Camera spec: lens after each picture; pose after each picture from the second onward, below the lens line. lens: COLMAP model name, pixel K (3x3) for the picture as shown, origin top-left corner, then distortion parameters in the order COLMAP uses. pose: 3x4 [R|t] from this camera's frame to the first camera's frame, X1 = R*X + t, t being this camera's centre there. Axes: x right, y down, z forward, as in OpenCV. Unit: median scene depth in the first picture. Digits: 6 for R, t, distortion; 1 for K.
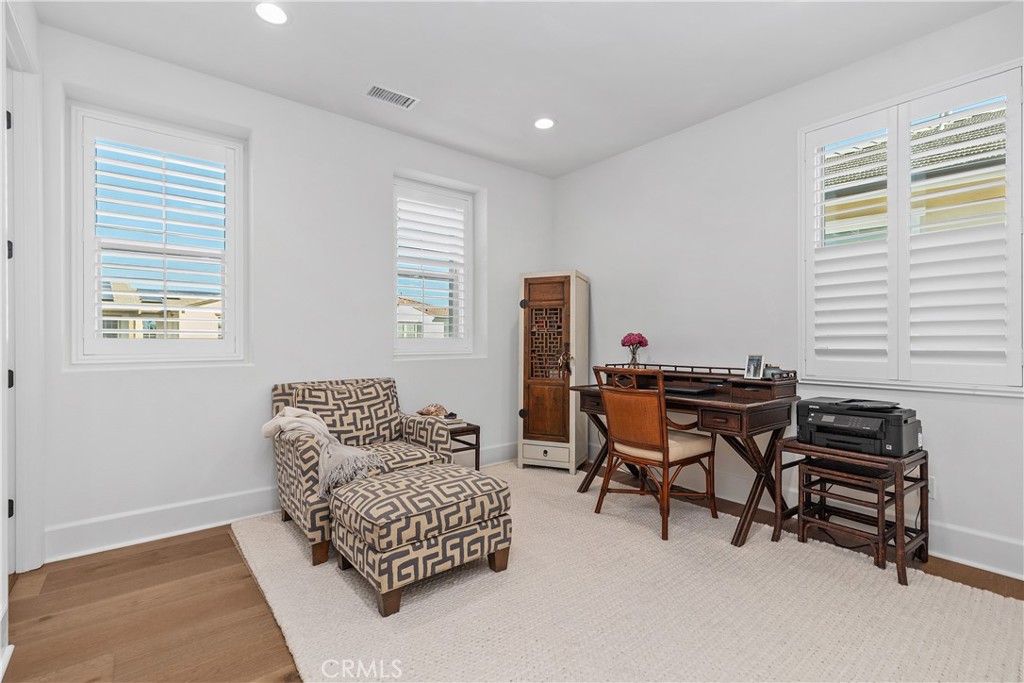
lens RADIAL K [[461.8, 0, 508.9], [0, 461.8, 340.9], [0, 0, 1]] dist [0.002274, 0.000024]
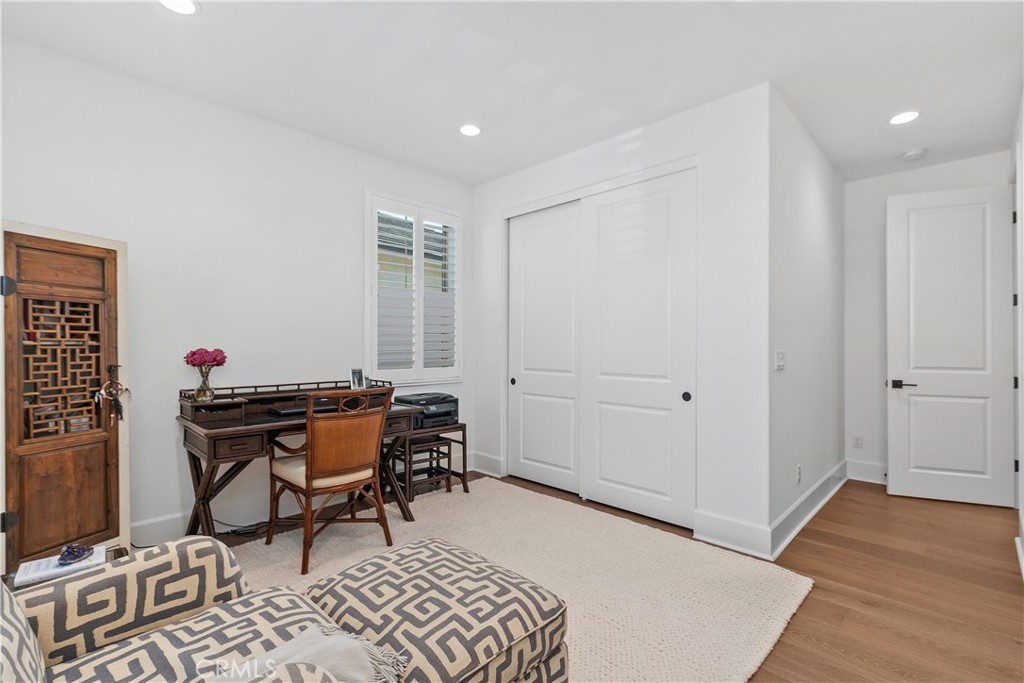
lens RADIAL K [[461.8, 0, 508.9], [0, 461.8, 340.9], [0, 0, 1]] dist [0.002274, 0.000024]
pose [[-0.114641, 0.008196, 0.993373, -0.532179], [-0.004430, 0.999952, -0.008761, -0.024669], [-0.993397, -0.005405, -0.114599, 0.596587]]
